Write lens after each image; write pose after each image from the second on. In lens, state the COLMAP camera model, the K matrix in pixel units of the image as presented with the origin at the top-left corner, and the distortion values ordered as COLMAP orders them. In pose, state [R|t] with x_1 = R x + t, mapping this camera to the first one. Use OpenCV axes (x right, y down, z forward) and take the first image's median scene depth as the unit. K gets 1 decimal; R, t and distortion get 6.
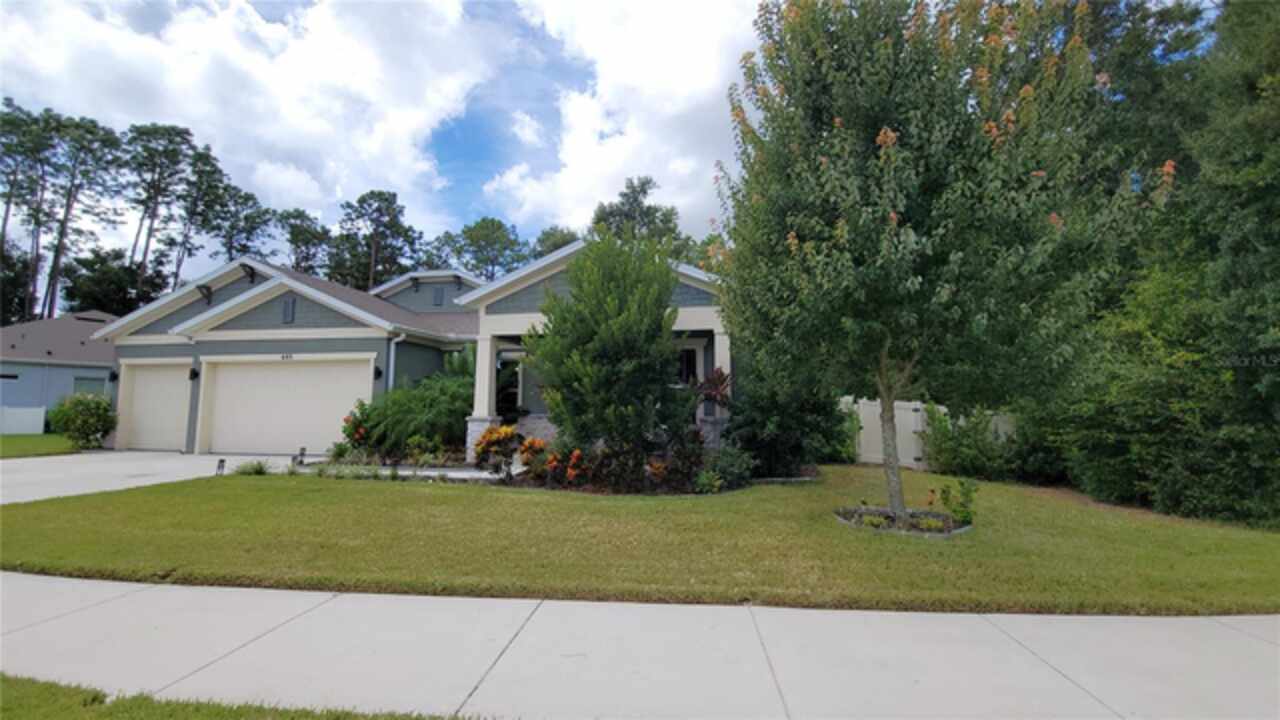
lens RADIAL K [[515.2, 0, 649.1], [0, 515.2, 354.0], [0, 0, 1]] dist [0.002644, -0.004352]
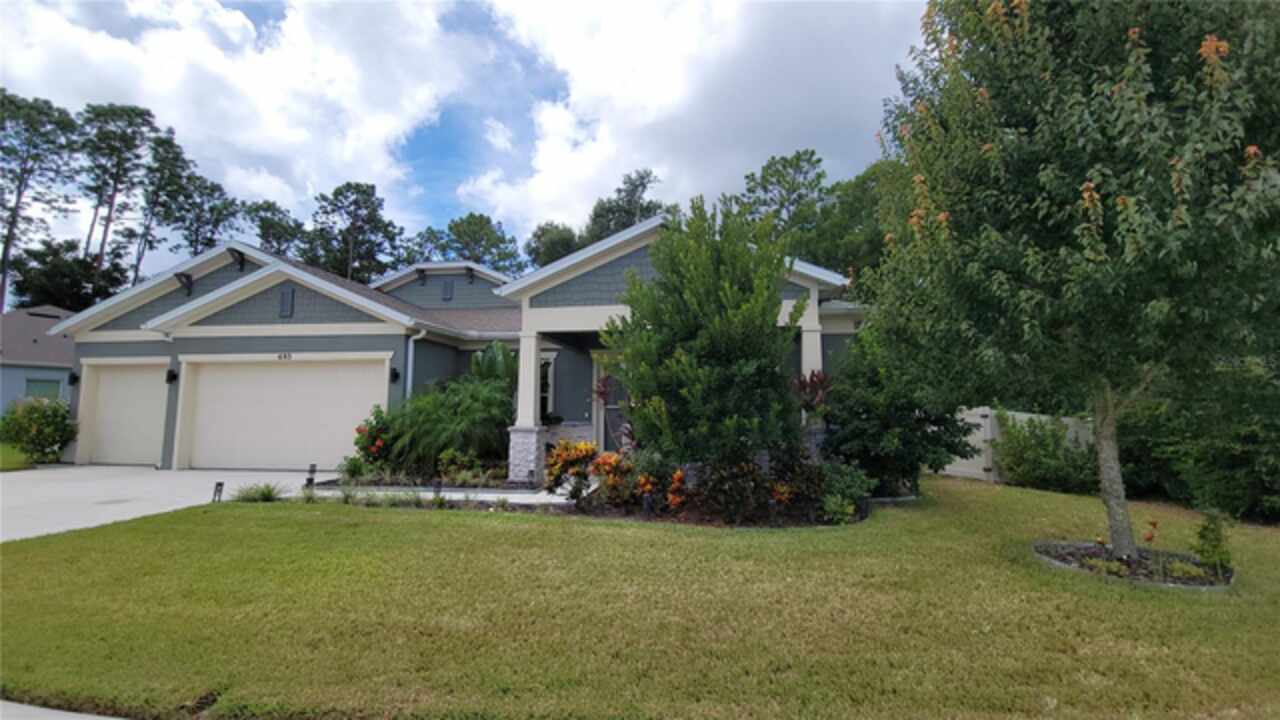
lens RADIAL K [[515.2, 0, 642.7], [0, 515.2, 359.1], [0, 0, 1]] dist [0.002644, -0.004352]
pose [[0.999187, 0.002836, 0.040225, -0.118870], [-0.003061, 0.999980, 0.005534, 0.002674], [-0.040209, -0.005652, 0.999175, 0.097808]]
